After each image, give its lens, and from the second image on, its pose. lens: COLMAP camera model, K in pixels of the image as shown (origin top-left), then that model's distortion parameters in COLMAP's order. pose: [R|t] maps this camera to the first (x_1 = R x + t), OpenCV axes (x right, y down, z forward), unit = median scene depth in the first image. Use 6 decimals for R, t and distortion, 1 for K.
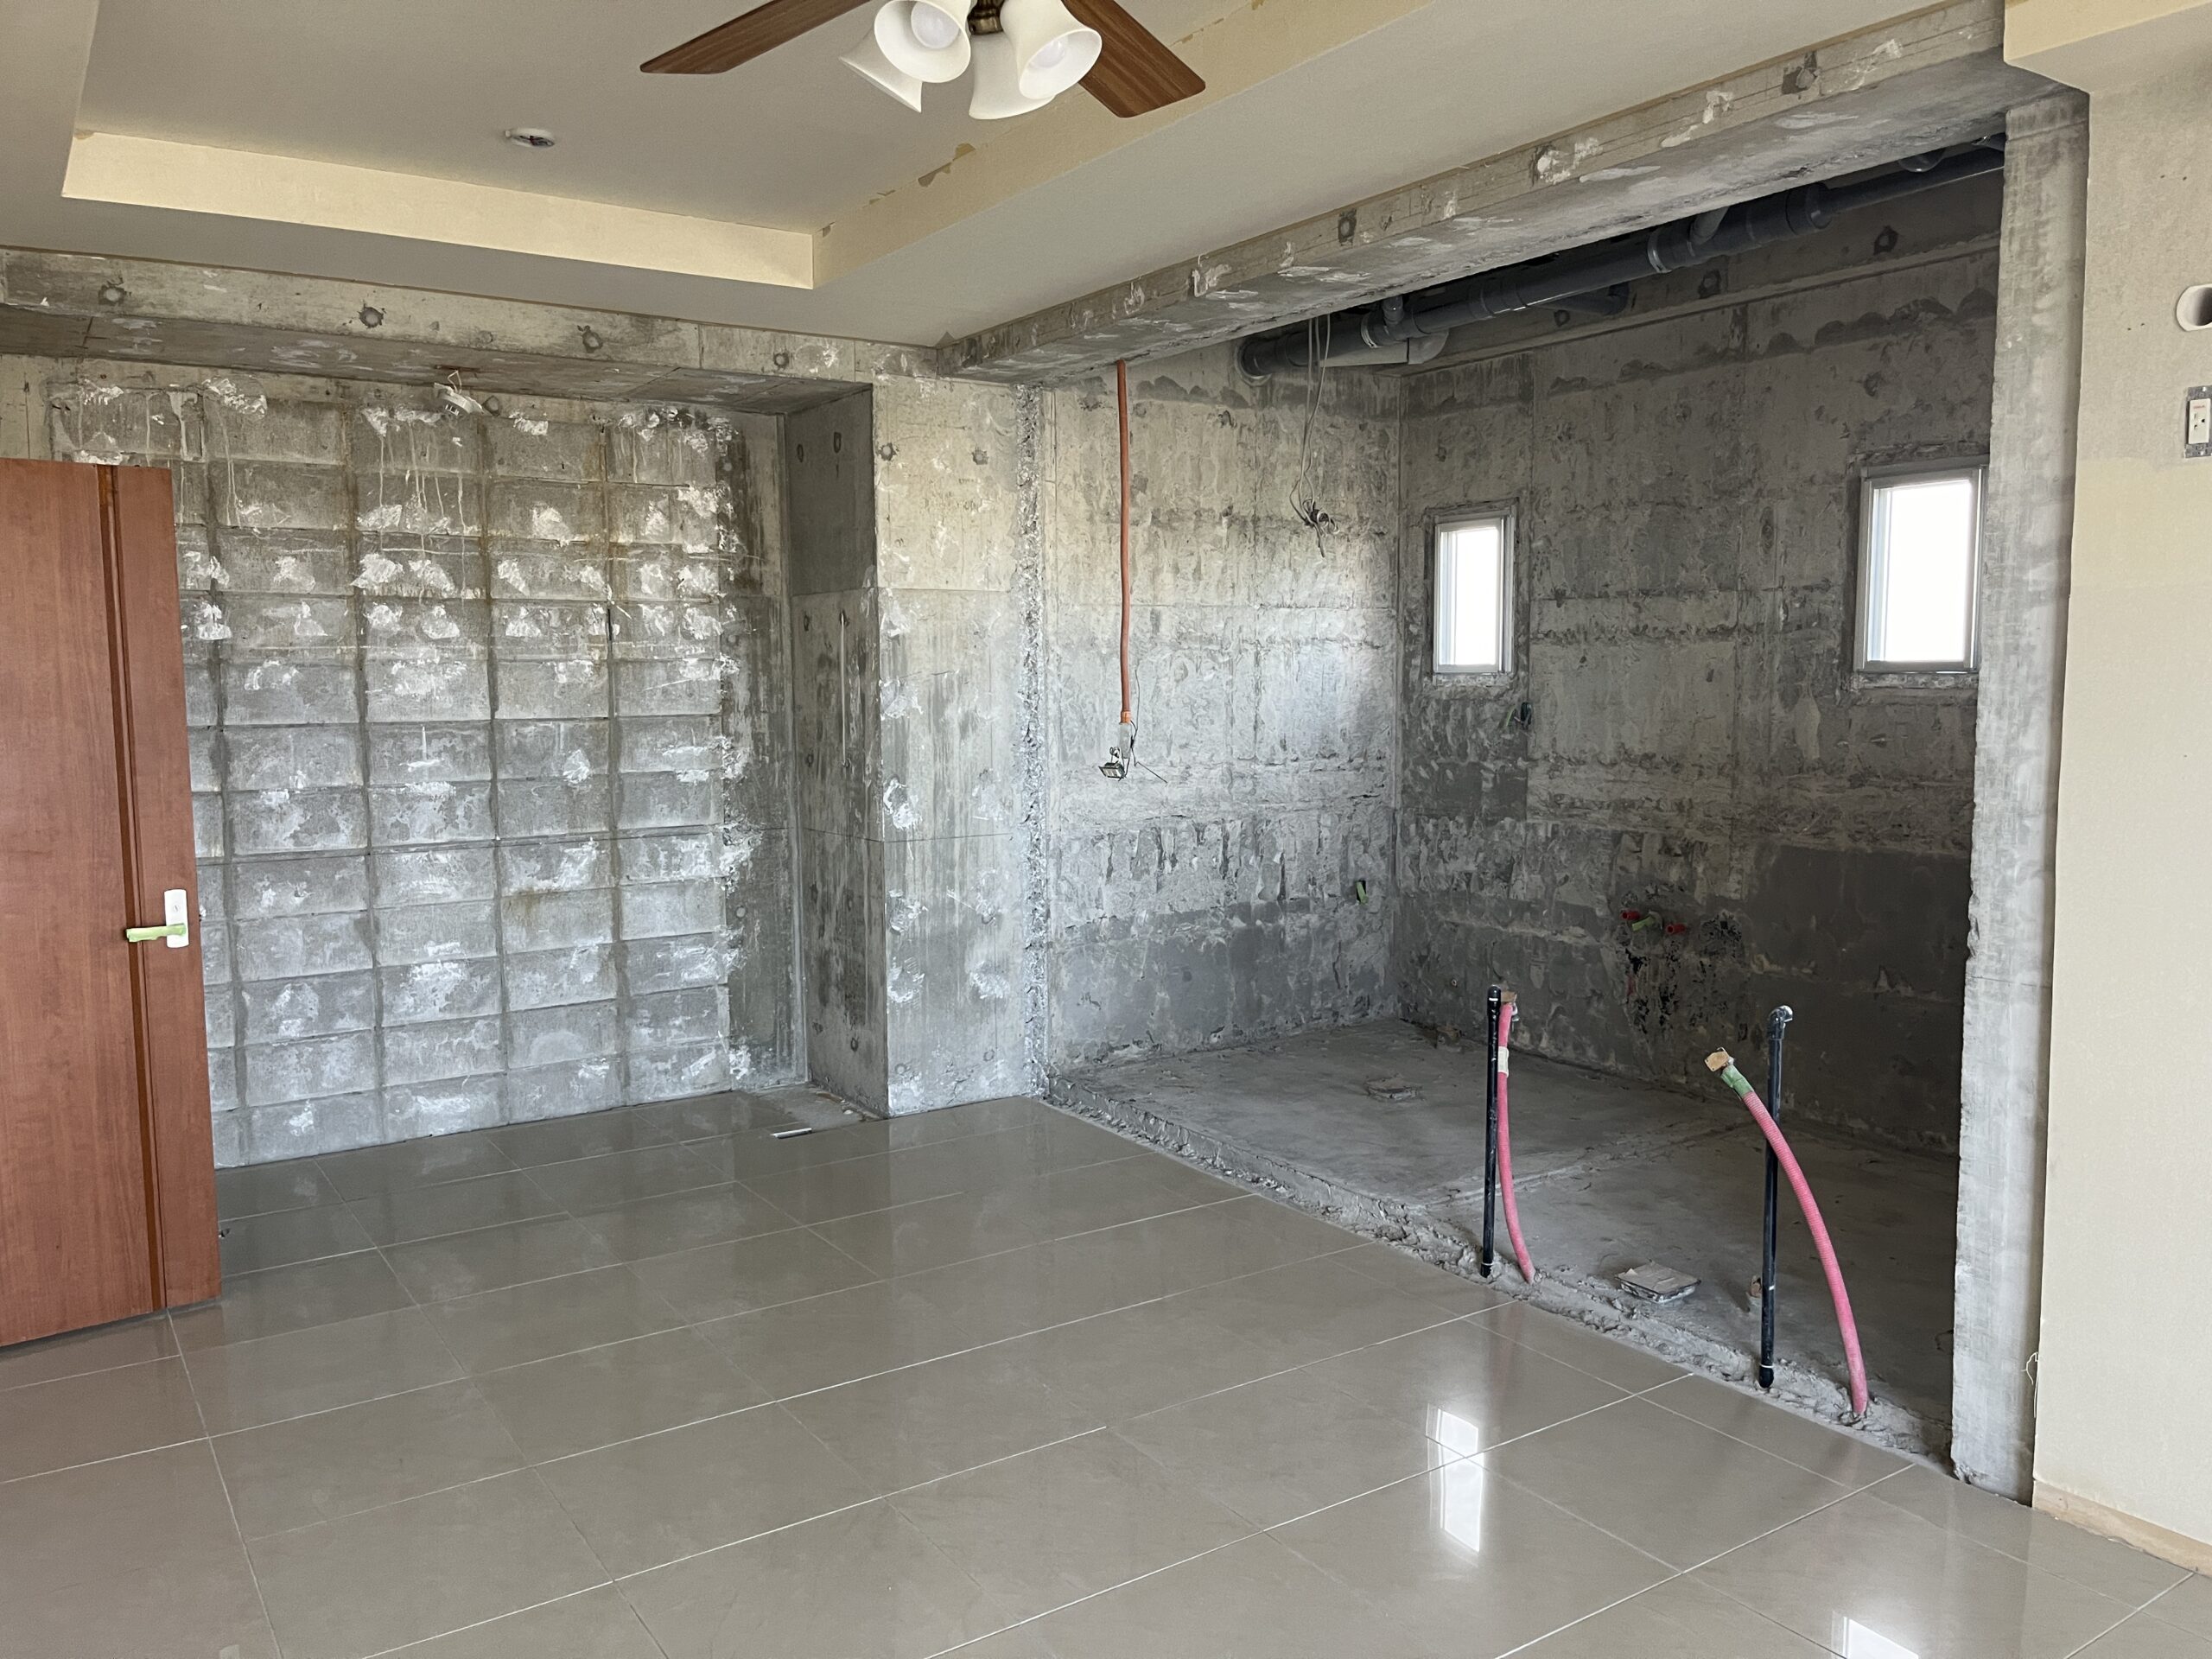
lens RADIAL K [[1676.4, 0, 1116.0], [0, 1676.4, 839.1], [0, 0, 1]] dist [0.053541, -0.073330]
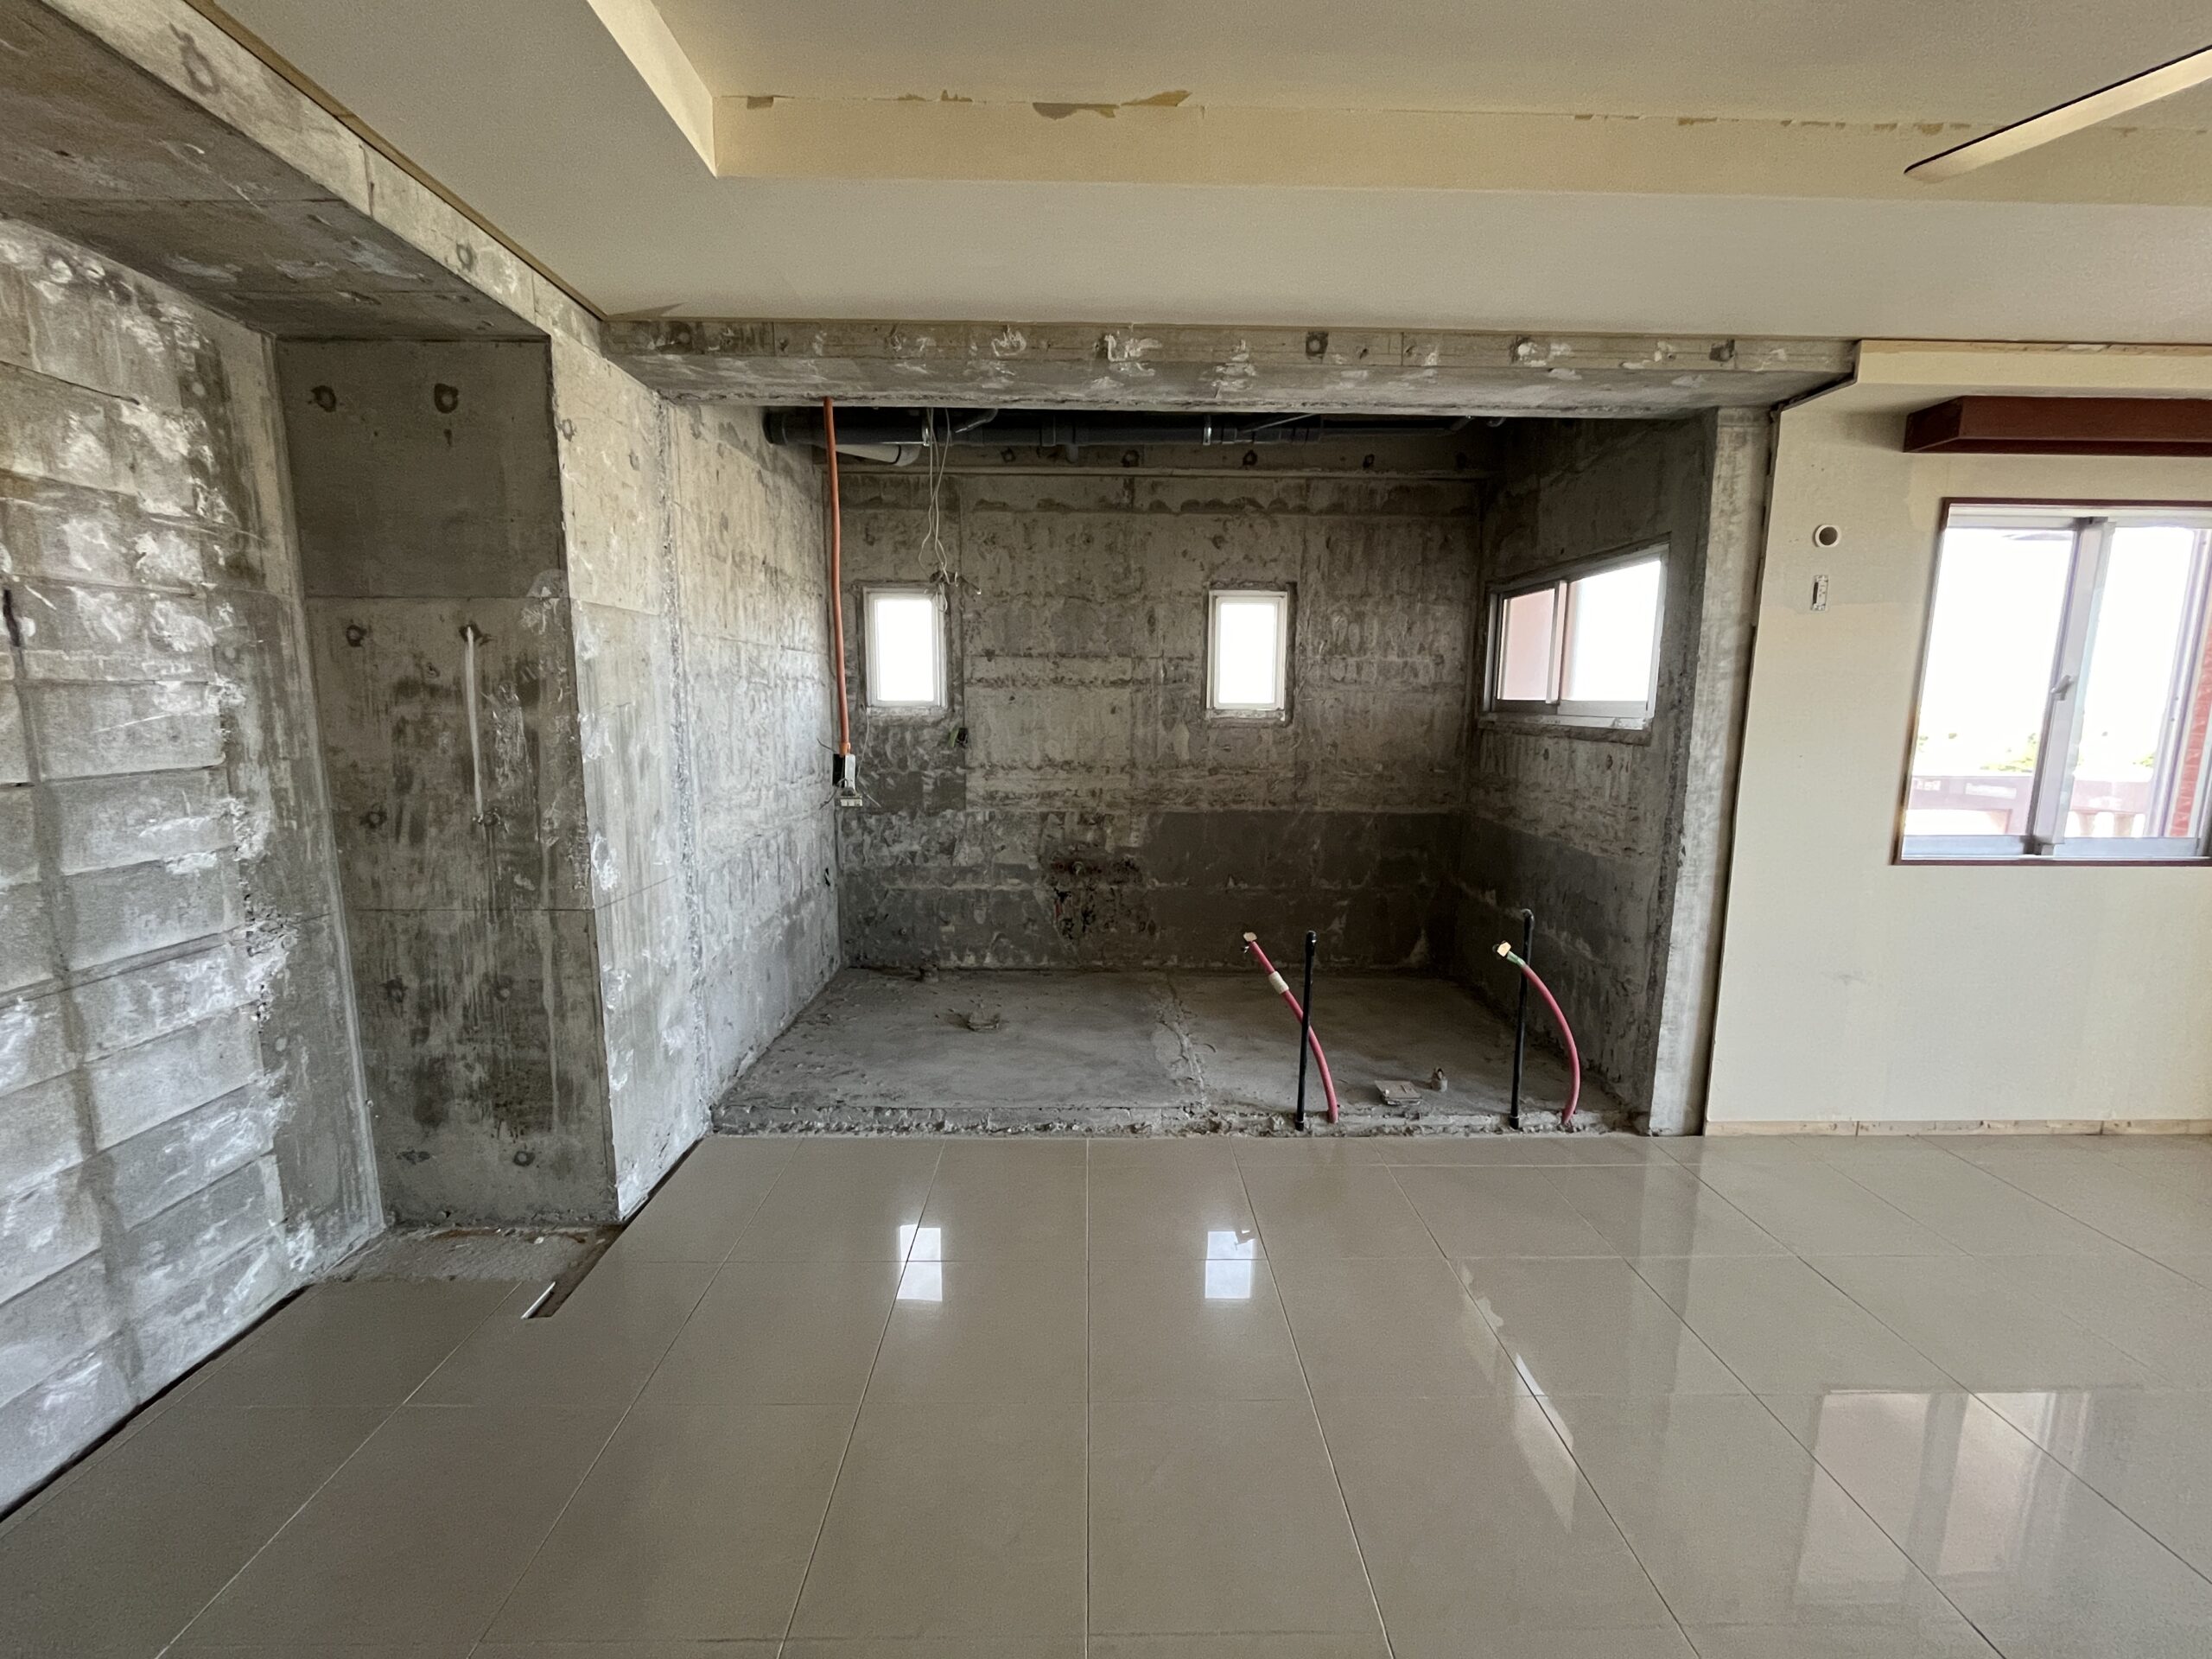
lens RADIAL K [[889.3, 0, 1106.0], [0, 889.3, 826.9], [0, 0, 1]] dist [-0.005123, 0.000384]
pose [[0.543111, -0.108759, 0.832587, -0.367070], [0.074317, 0.993911, 0.081354, -0.056650], [-0.836366, 0.017691, 0.547887, 0.553139]]
